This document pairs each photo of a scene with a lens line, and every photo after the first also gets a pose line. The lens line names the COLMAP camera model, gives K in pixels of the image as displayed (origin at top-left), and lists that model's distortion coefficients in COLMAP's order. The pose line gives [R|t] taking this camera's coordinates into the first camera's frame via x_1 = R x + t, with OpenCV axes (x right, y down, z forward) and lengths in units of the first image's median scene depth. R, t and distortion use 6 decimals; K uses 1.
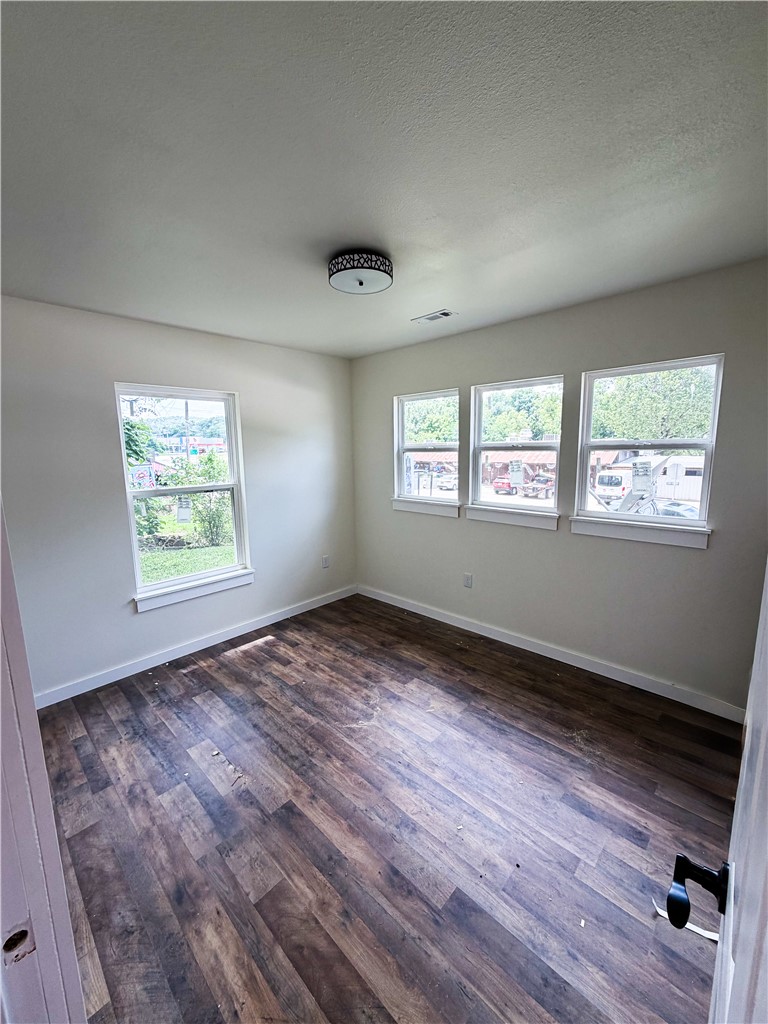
lens RADIAL K [[405.5, 0, 383.5], [0, 405.5, 507.2], [0, 0, 1]] dist [-0.001428, 0.000548]
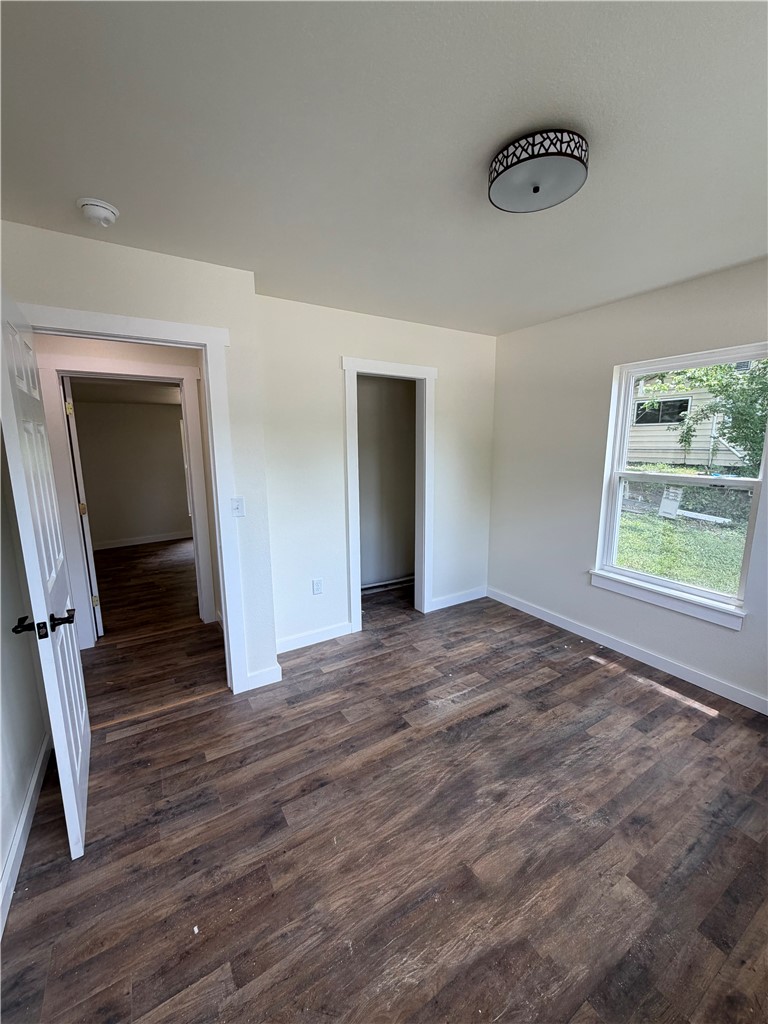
lens RADIAL K [[405.5, 0, 384.5], [0, 405.5, 513.2], [0, 0, 1]] dist [-0.001428, 0.000548]
pose [[-0.249763, 0.192512, -0.948977, 0.621577], [-0.129020, 0.964683, 0.229654, -0.117828], [0.959673, 0.179796, -0.216104, 0.822579]]
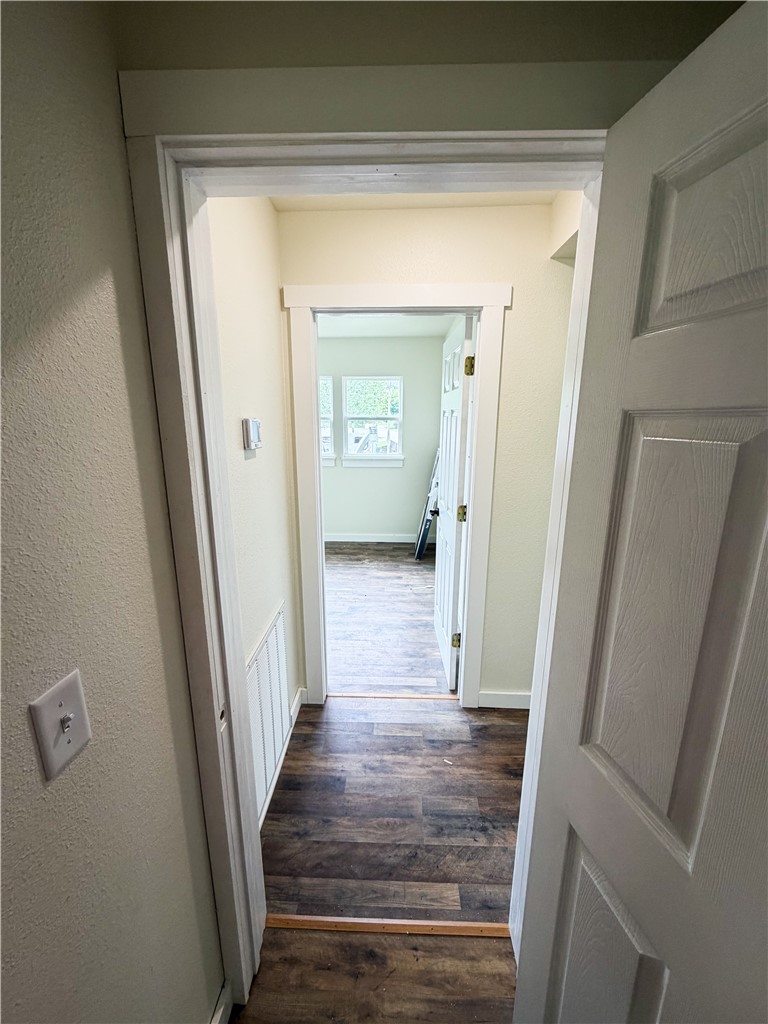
lens RADIAL K [[405.5, 0, 382.3], [0, 405.5, 510.3], [0, 0, 1]] dist [-0.001428, 0.000548]
pose [[0.749336, -0.130599, 0.649183, -0.689890], [0.083657, 0.991174, 0.102836, 0.097018], [-0.656884, -0.022750, 0.753648, -0.544354]]
